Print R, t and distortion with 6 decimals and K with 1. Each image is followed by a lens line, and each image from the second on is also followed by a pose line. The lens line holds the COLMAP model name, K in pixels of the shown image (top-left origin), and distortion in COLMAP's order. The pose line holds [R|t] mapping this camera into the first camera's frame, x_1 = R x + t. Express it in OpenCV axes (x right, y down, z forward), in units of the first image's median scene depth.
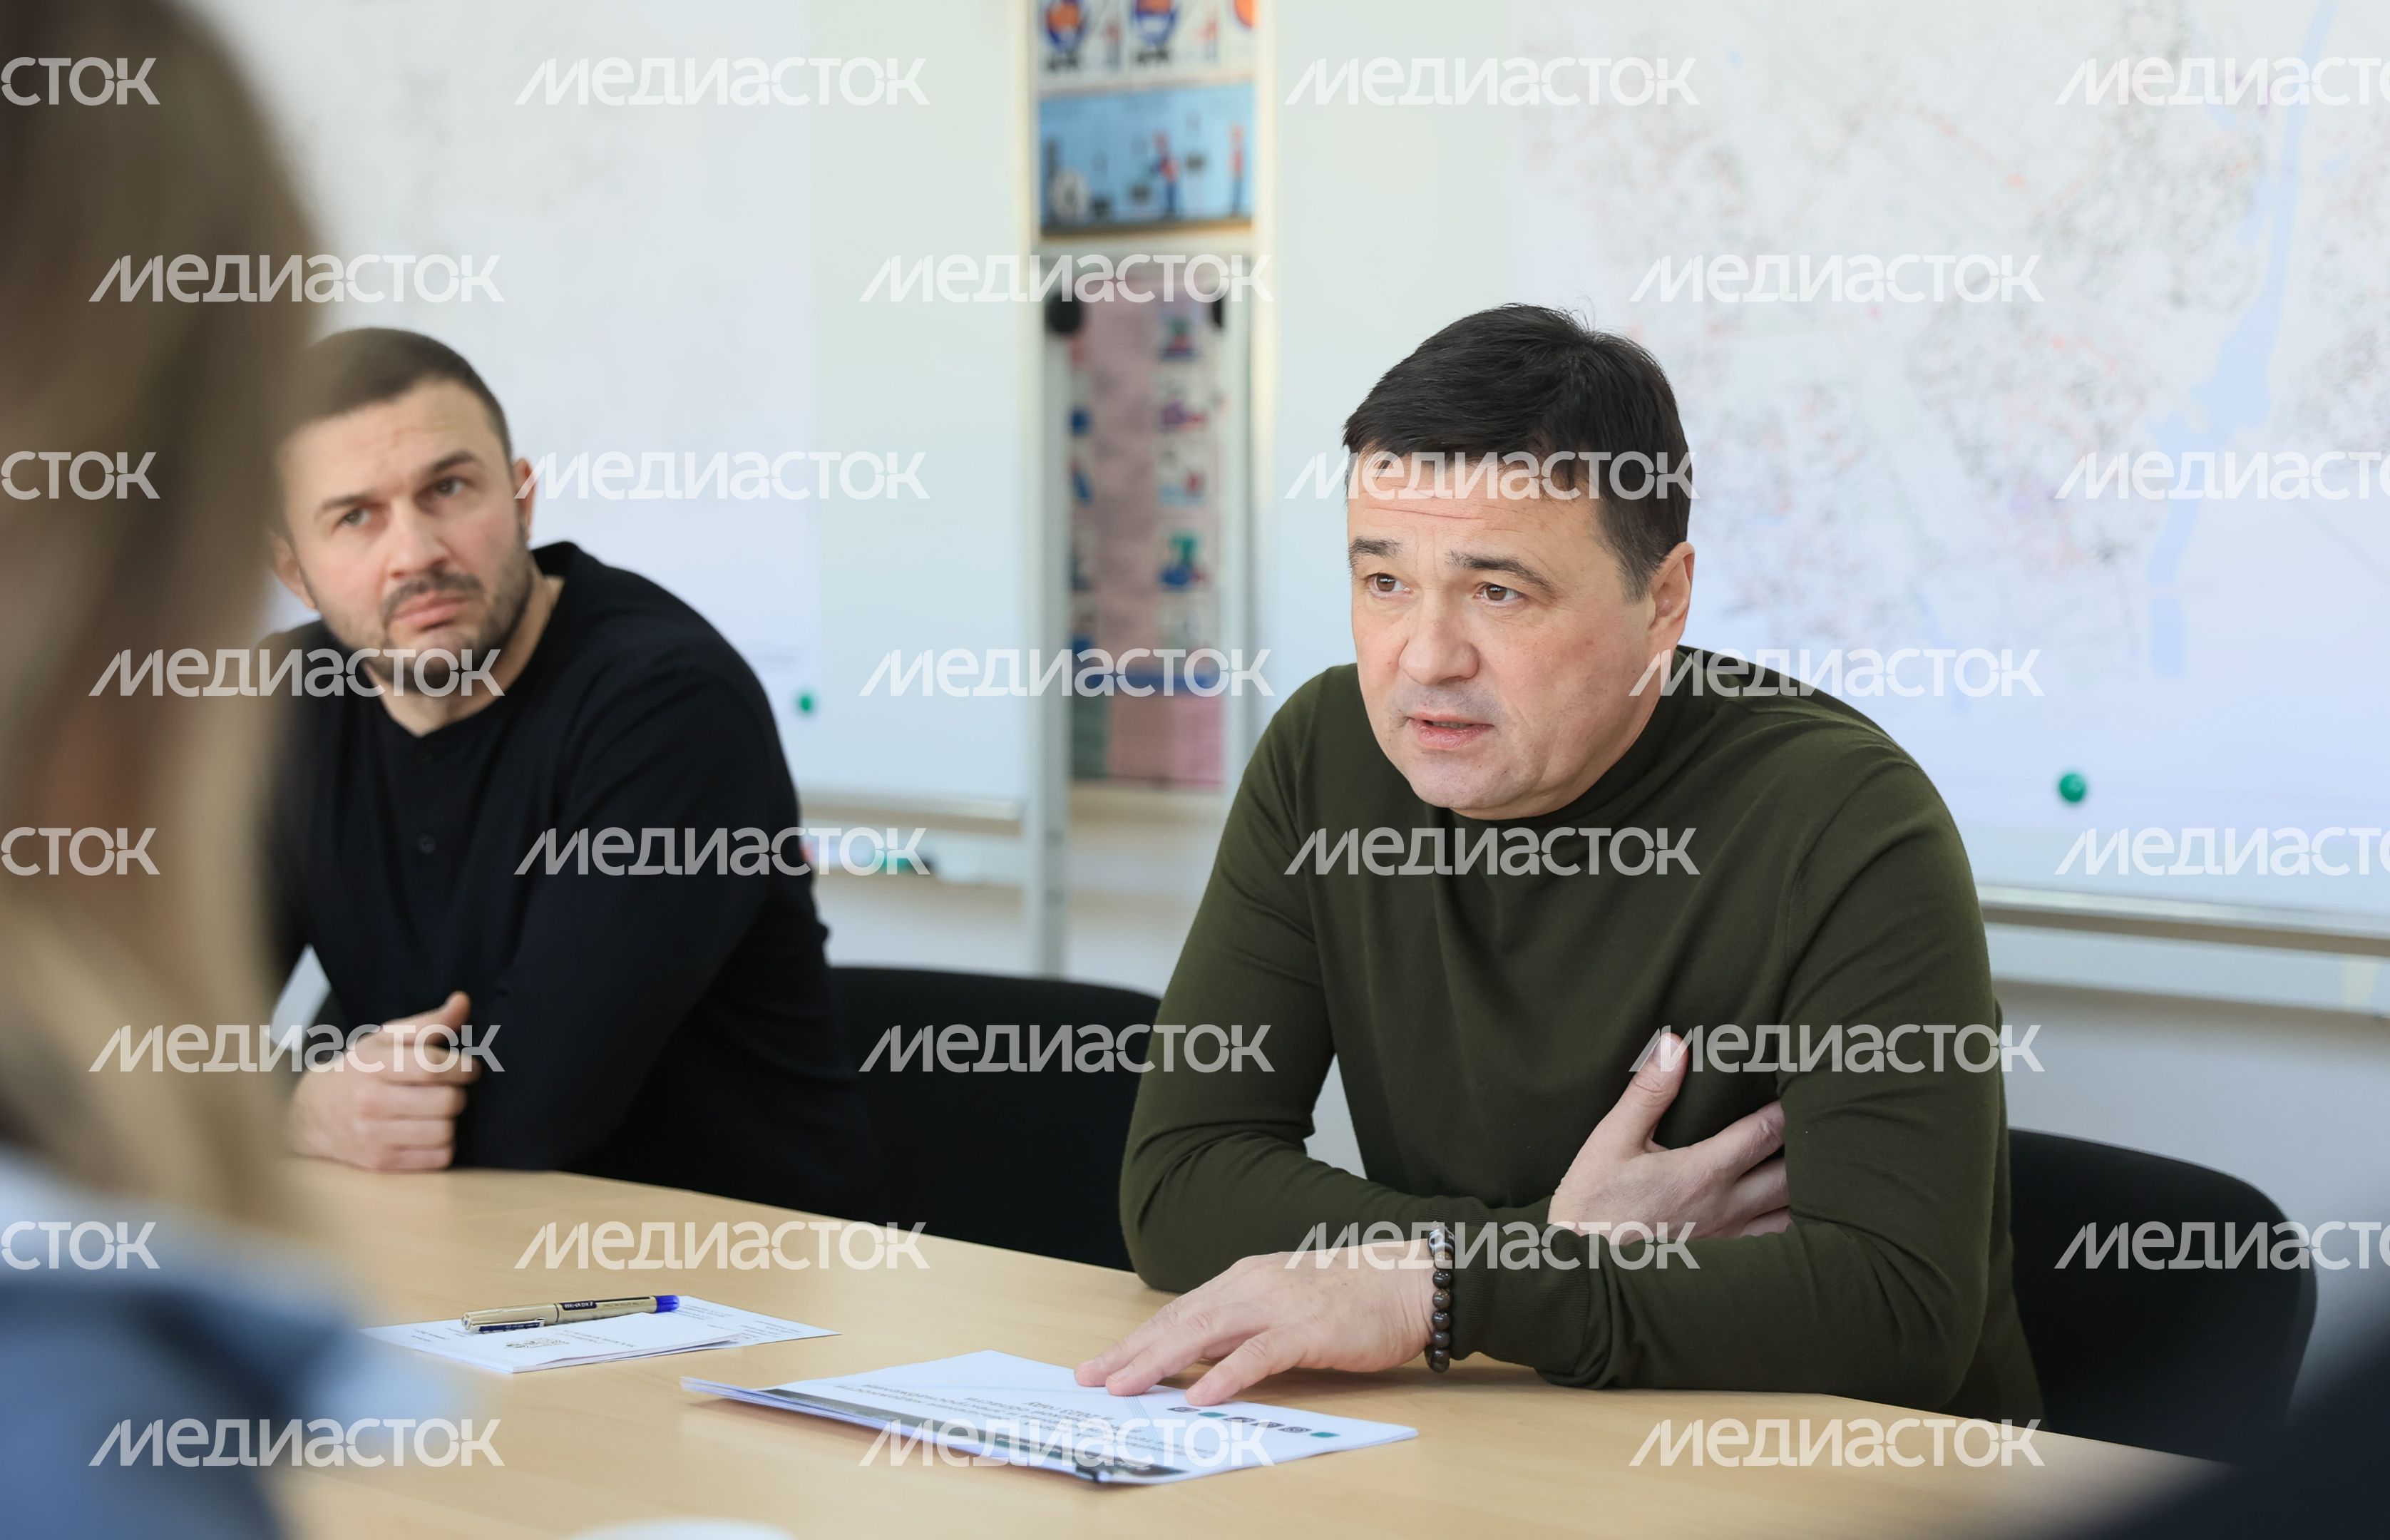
lens RADIAL K [[5147.1, 0, 1198.3], [0, 5147.1, 772.3], [0, 0, 1]] dist [-0.118846, 0.000000]
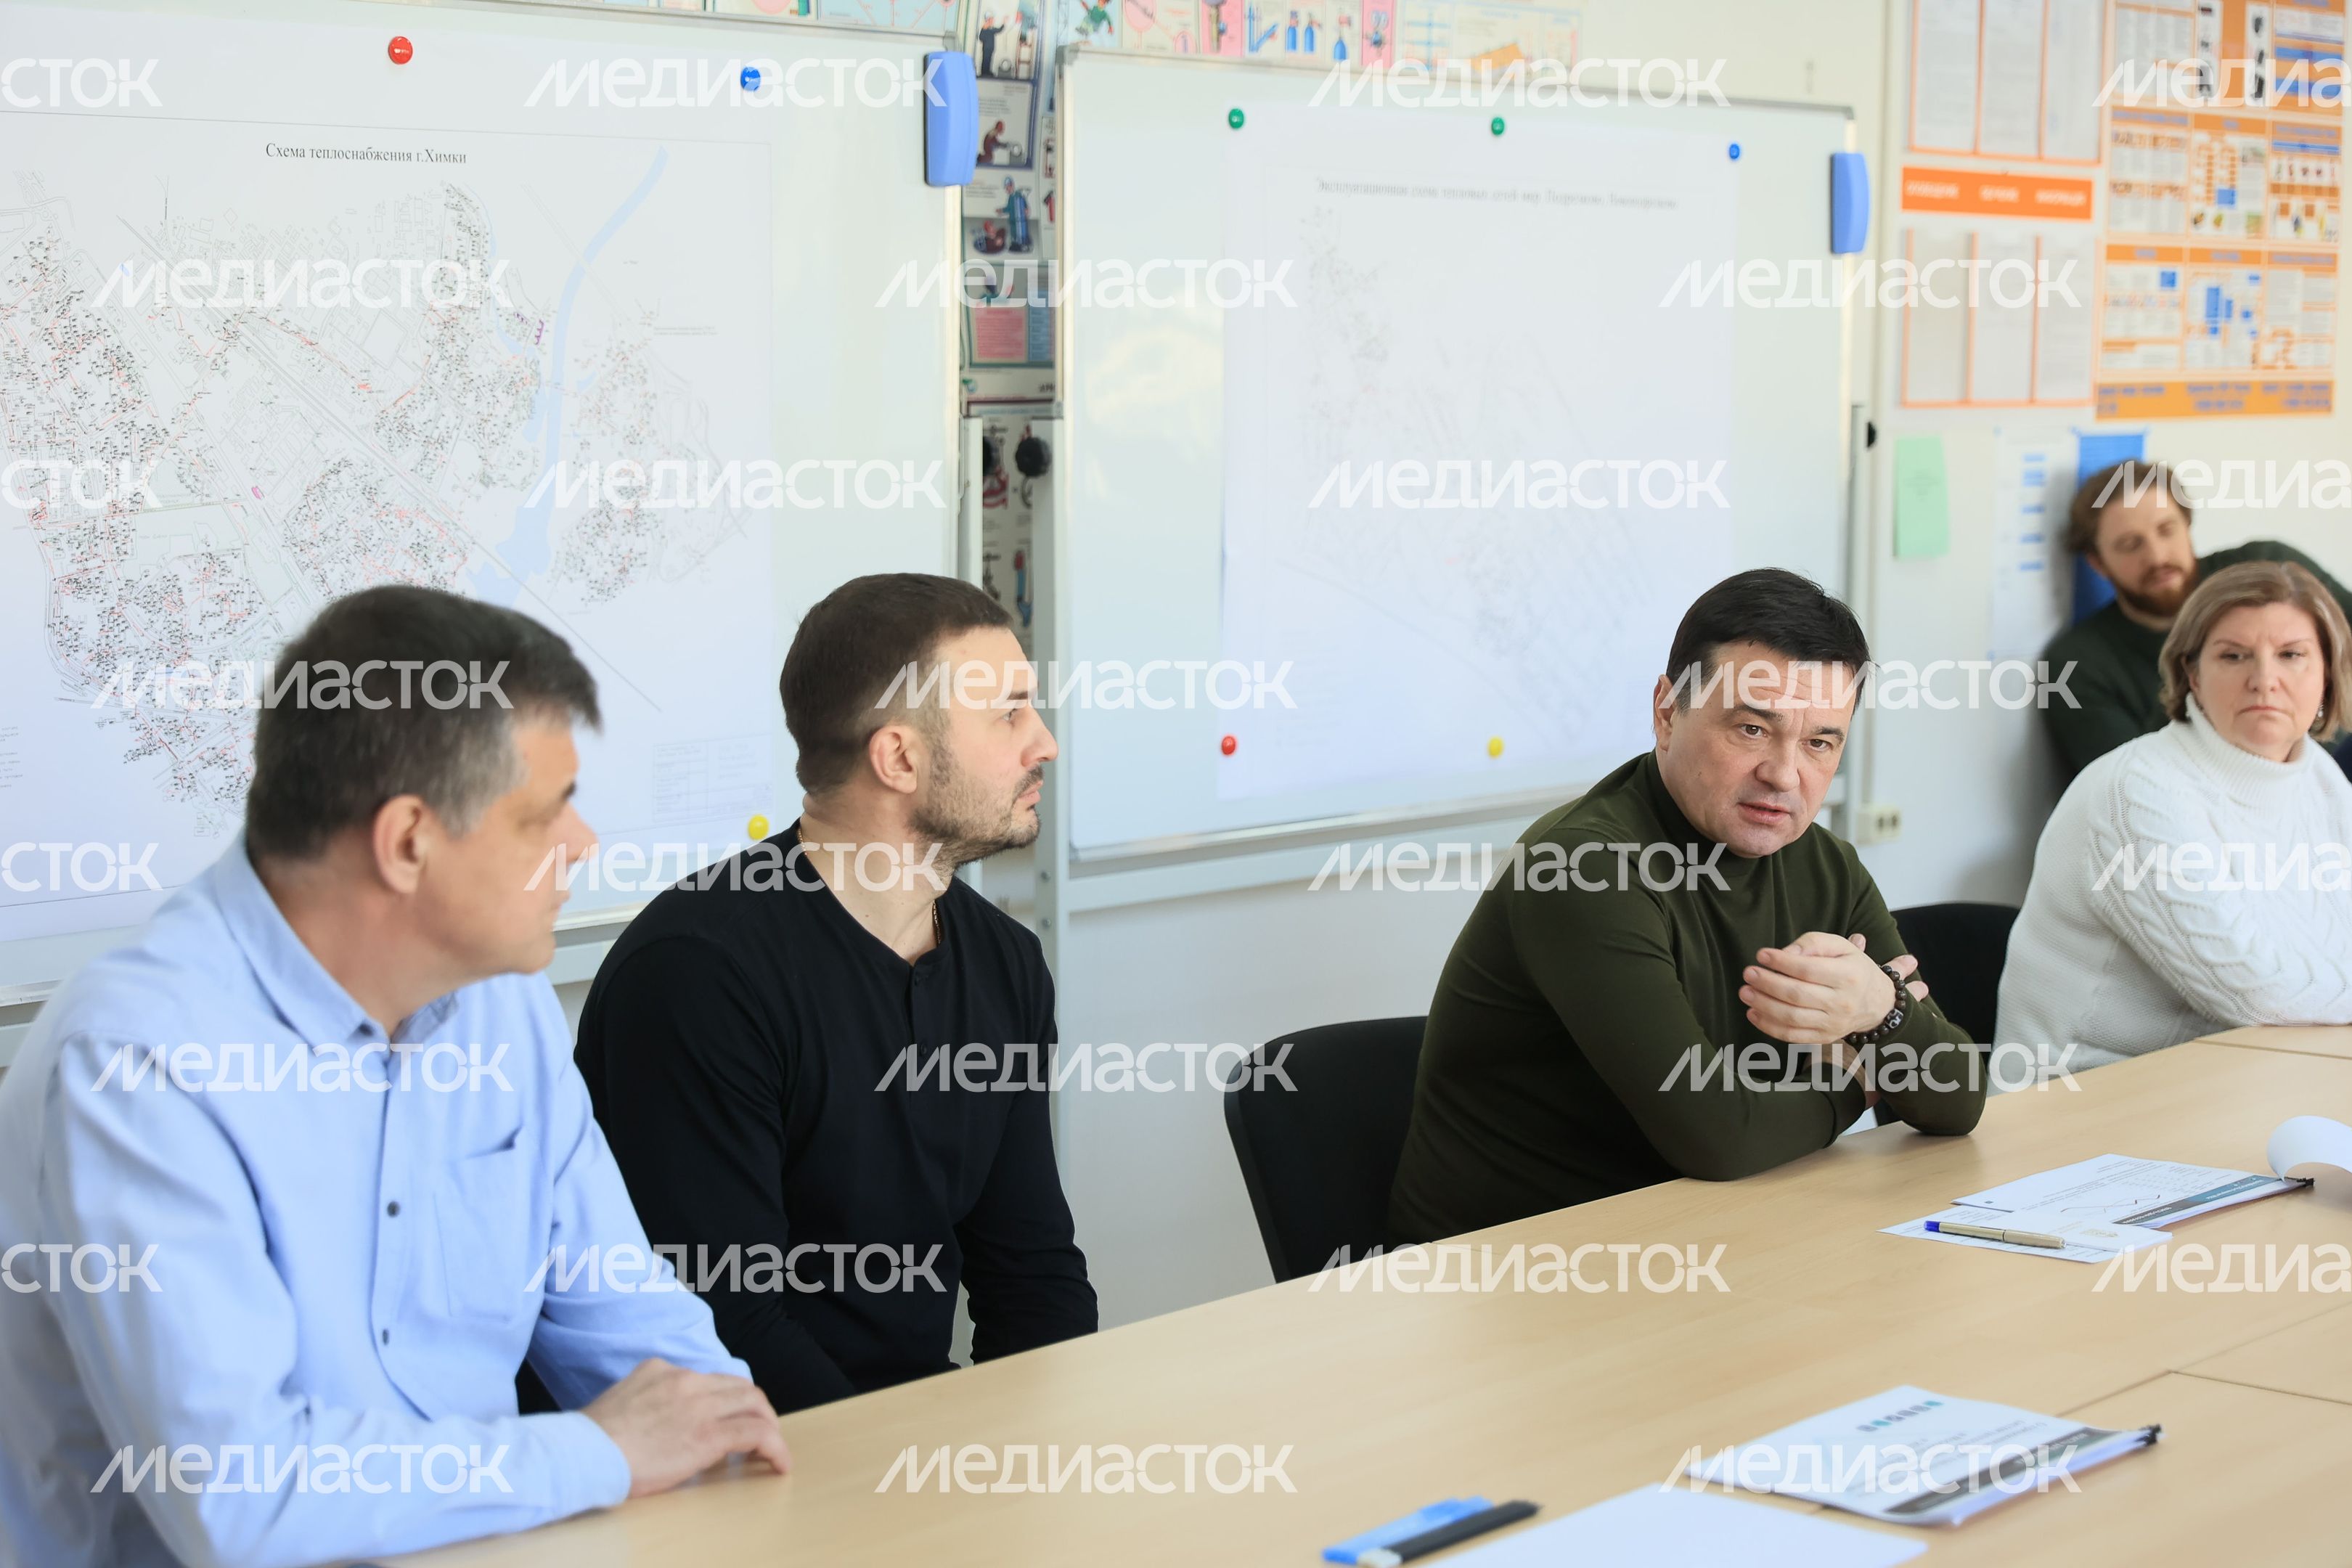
lens RADIAL K [[4358.3, 0, 1164.1], [0, 4358.3, 779.7], [0, 0, 1]] dist [0.002858, 0.000000]
pose [[-0.120741, -0.108294, 0.986759, -0.929502], [0.050084, 0.992101, 0.115008, -0.132367], [-0.991420, 0.063307, -0.114363, 0.929253]]
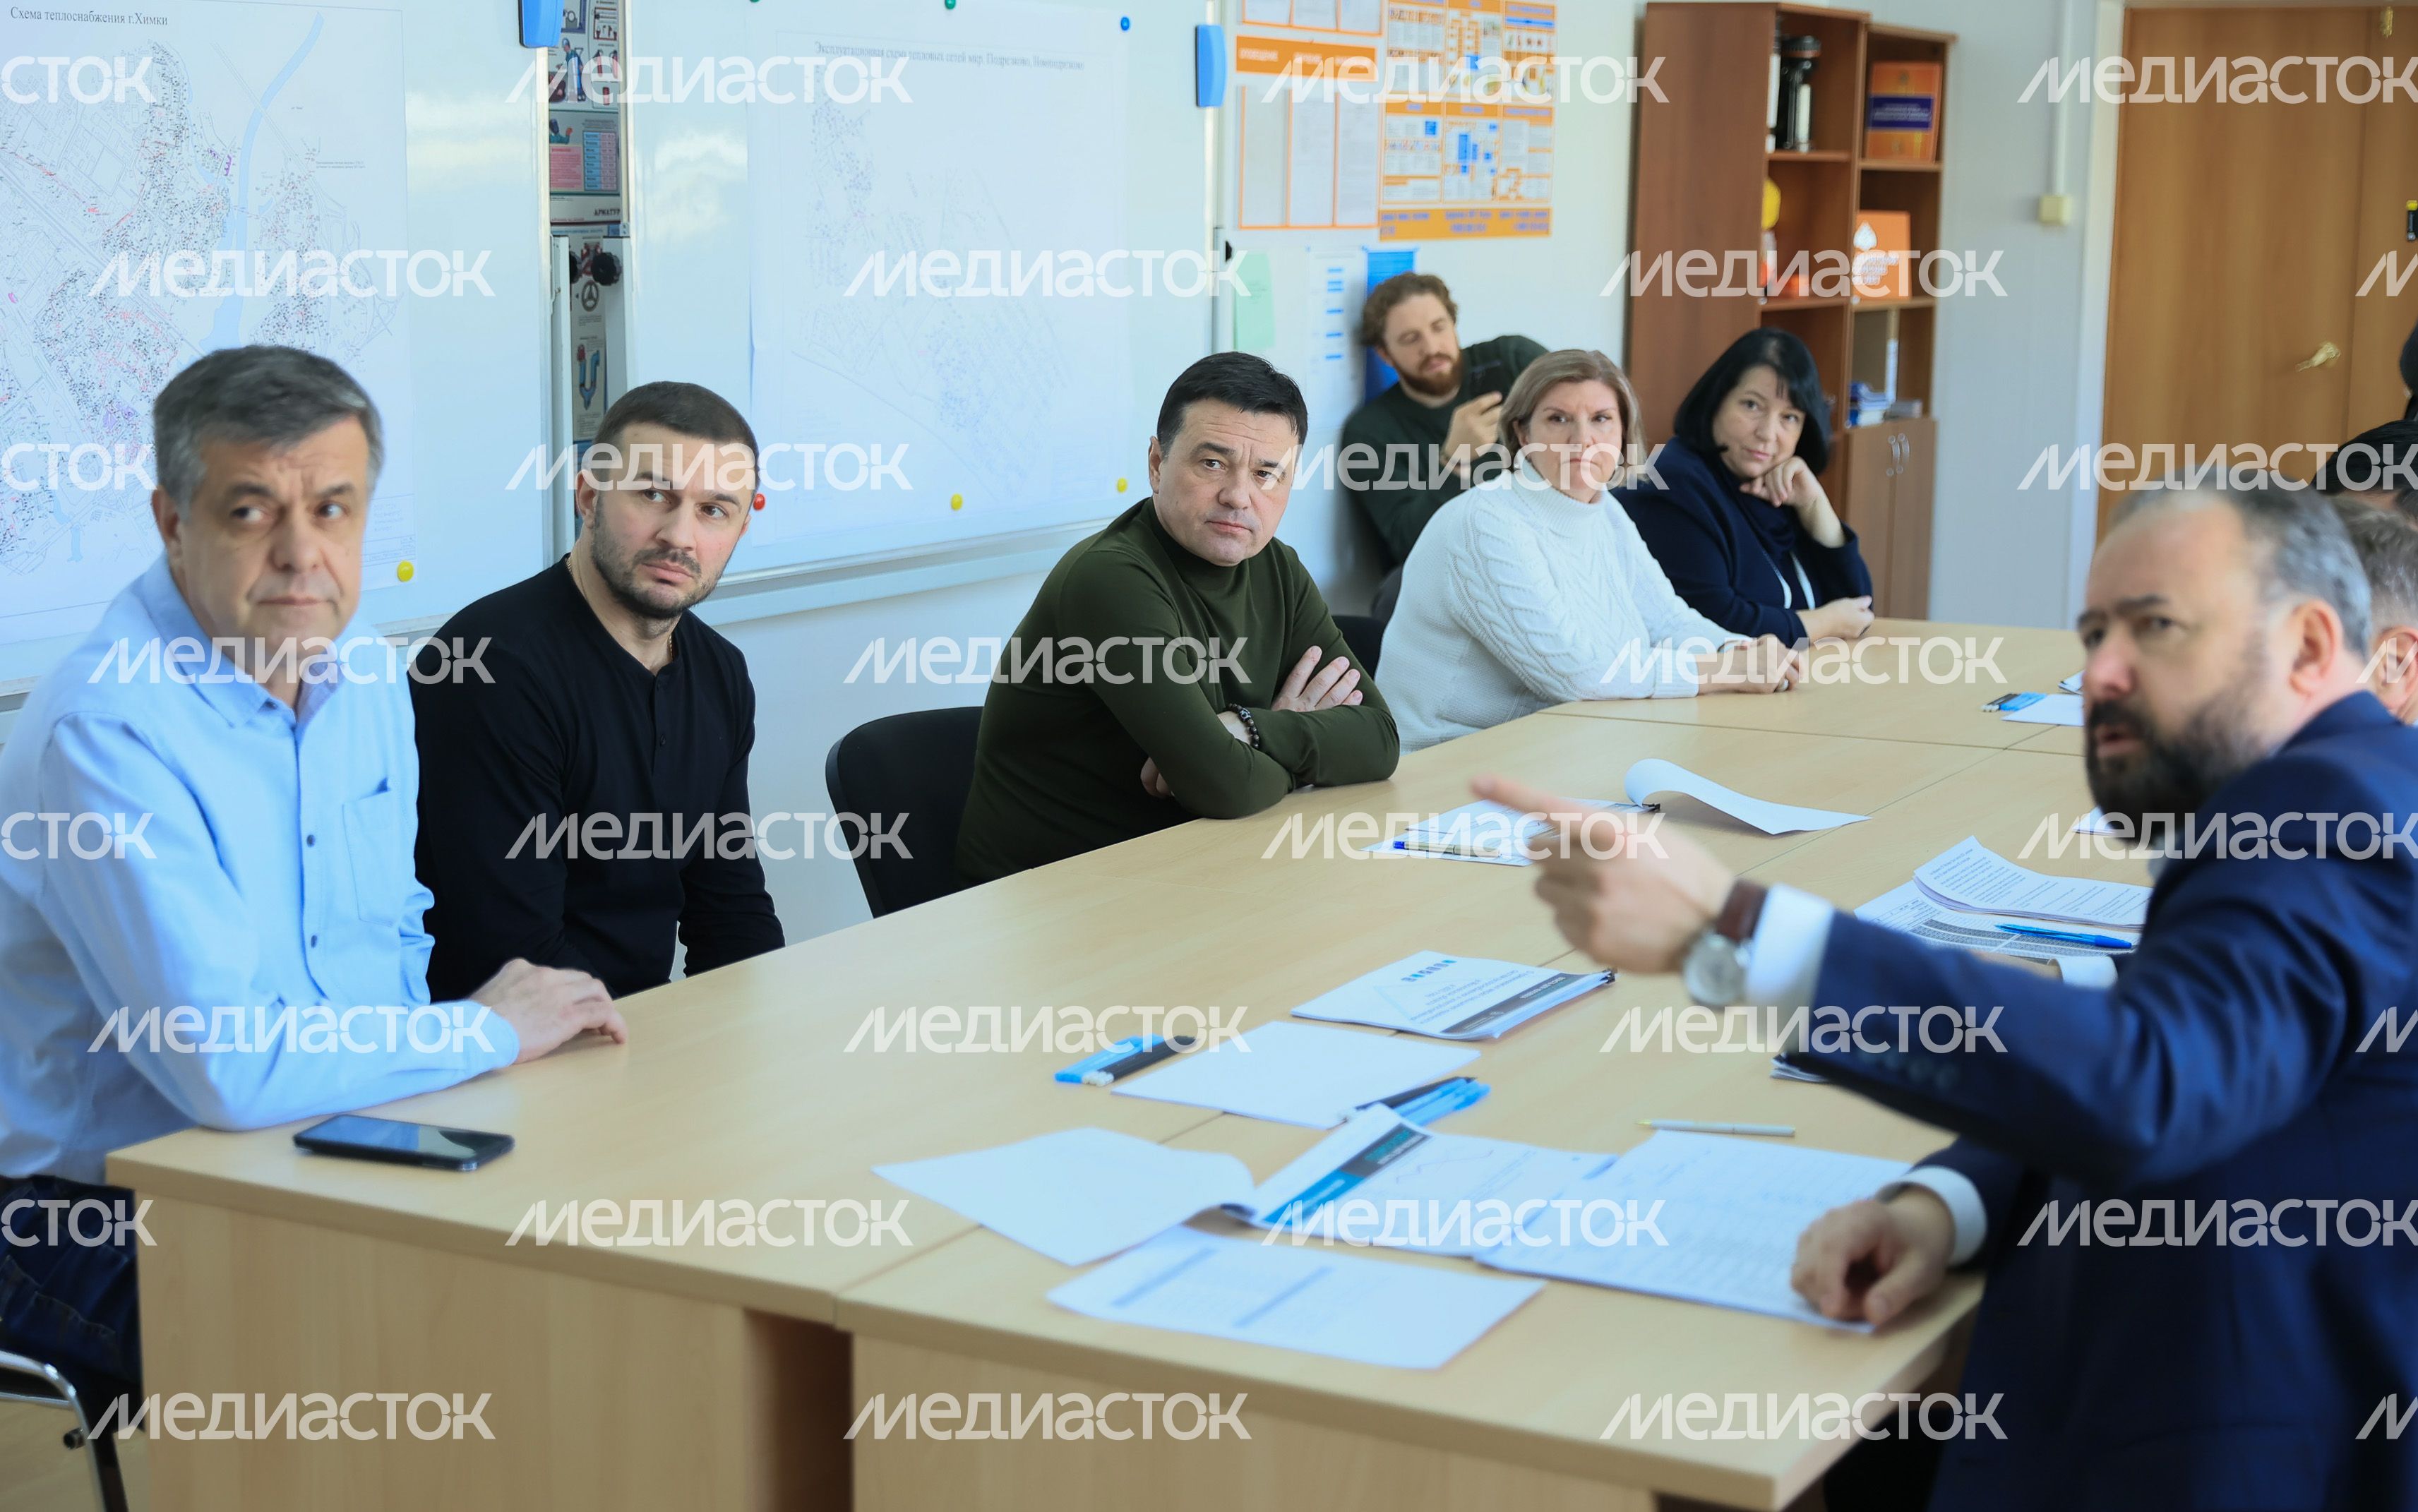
lens RADIAL K [[3699.4, 0, 1209.2], [0, 3699.4, 764.5], [0, 0, 1]] dist [0.013114, 0.000000]
pose [[-0.315145, -0.158658, 0.935688, -1.004264], [0.043269, 0.982500, 0.181169, -0.138144], [-0.948057, 0.097581, -0.302765, 1.030514]]
